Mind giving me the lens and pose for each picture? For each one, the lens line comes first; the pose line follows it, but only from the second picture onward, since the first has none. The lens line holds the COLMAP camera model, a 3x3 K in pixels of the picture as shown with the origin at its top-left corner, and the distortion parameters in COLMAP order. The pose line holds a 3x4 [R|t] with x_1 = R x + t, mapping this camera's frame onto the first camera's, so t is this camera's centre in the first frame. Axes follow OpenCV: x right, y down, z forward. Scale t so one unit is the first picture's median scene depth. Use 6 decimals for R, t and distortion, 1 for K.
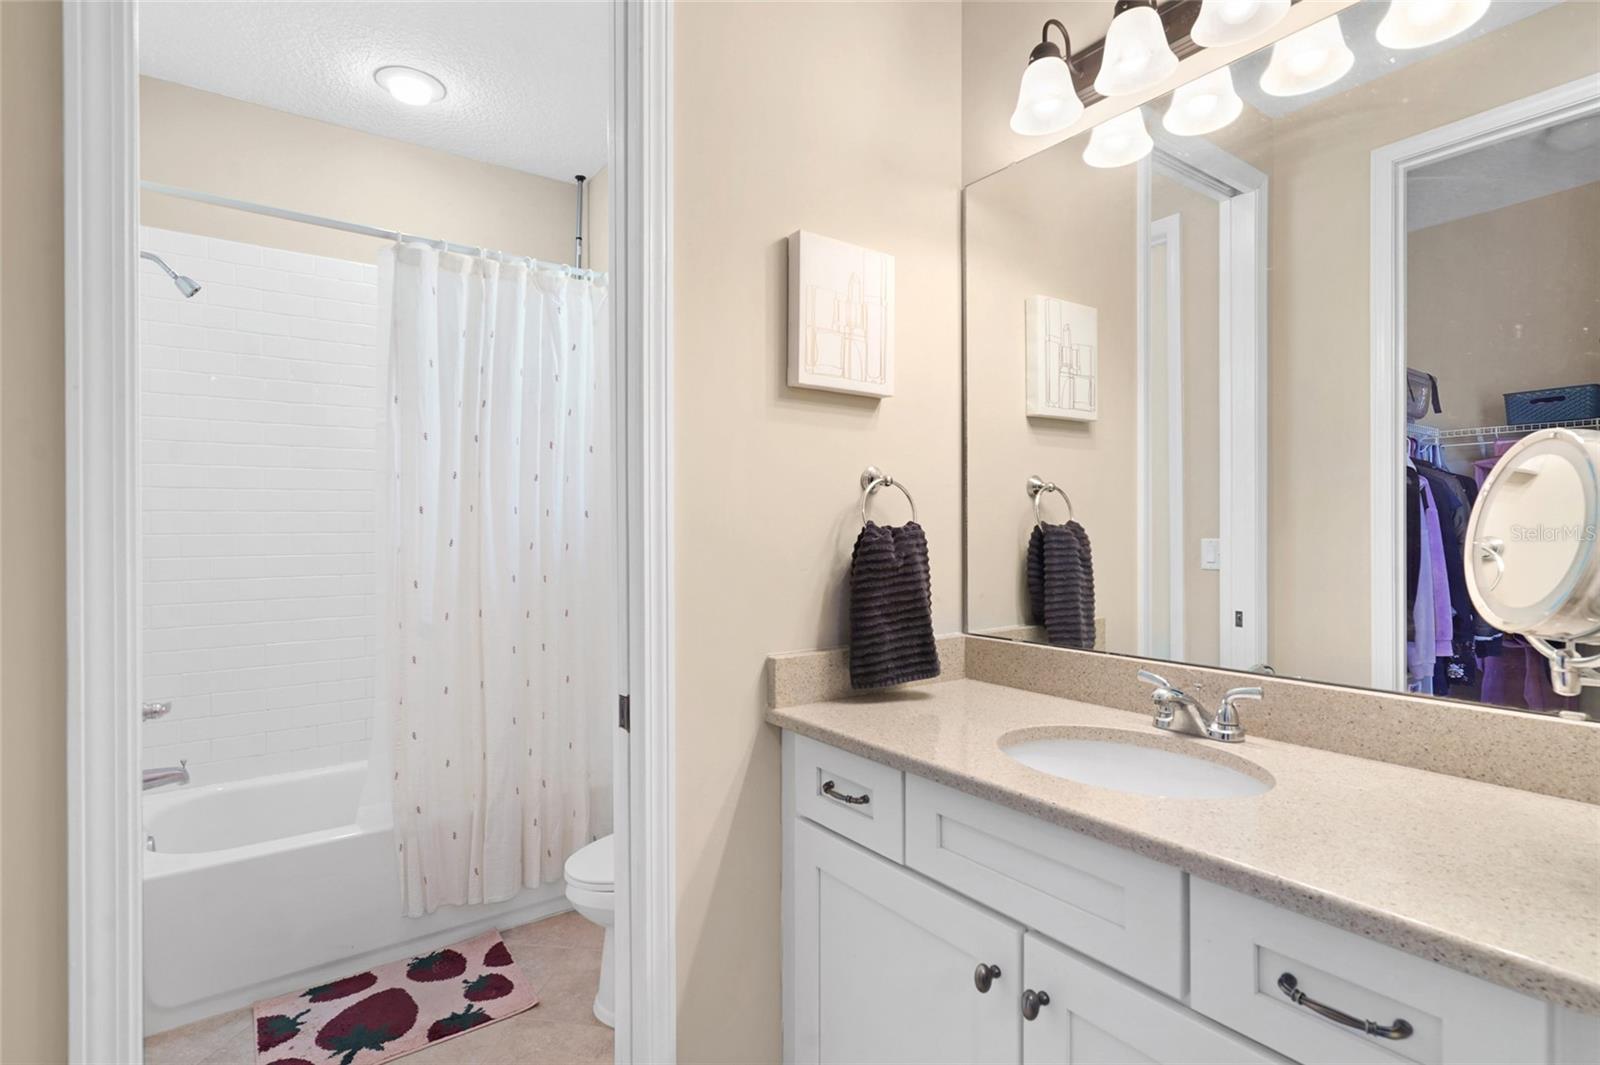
lens RADIAL K [[788.5, 0, 801.3], [0, 788.5, 534.6], [0, 0, 1]] dist [-0.000532, 0.000154]
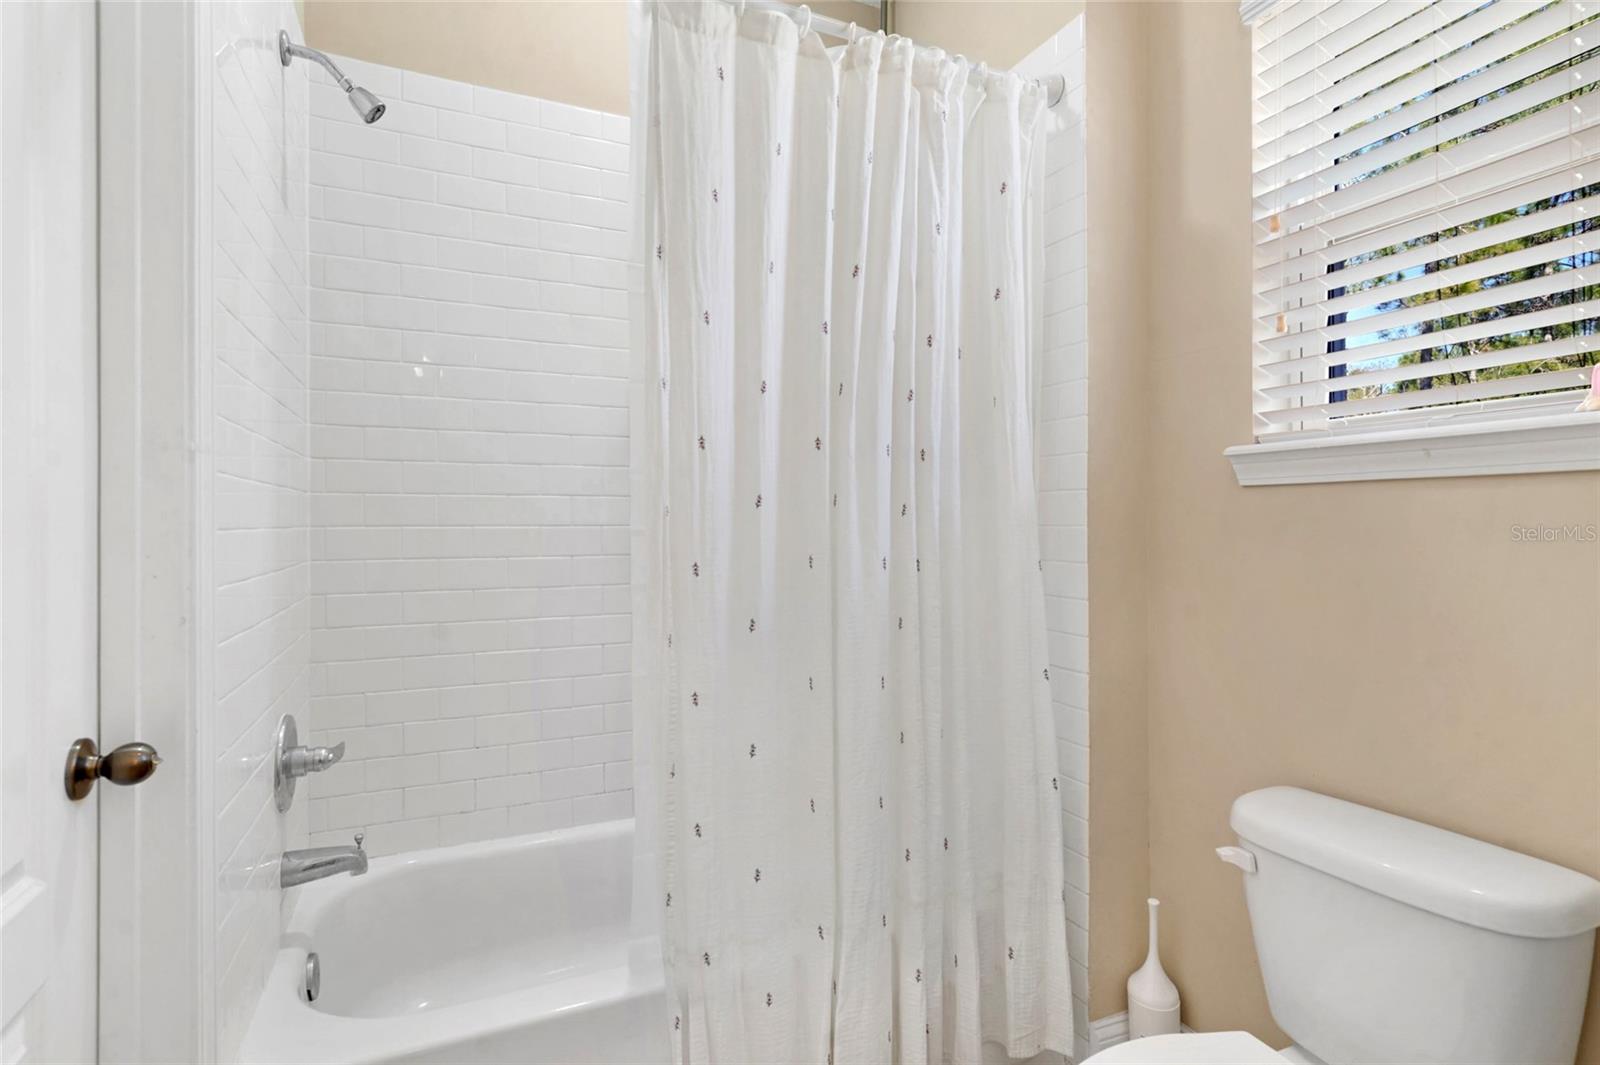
lens RADIAL K [[788.5, 0, 797.5], [0, 788.5, 530.3], [0, 0, 1]] dist [-0.000532, 0.000154]
pose [[0.857264, -0.008378, -0.514809, -0.128011], [0.009627, 0.999954, -0.000242, 0.035384], [0.514788, -0.004749, 0.857305, 0.552394]]
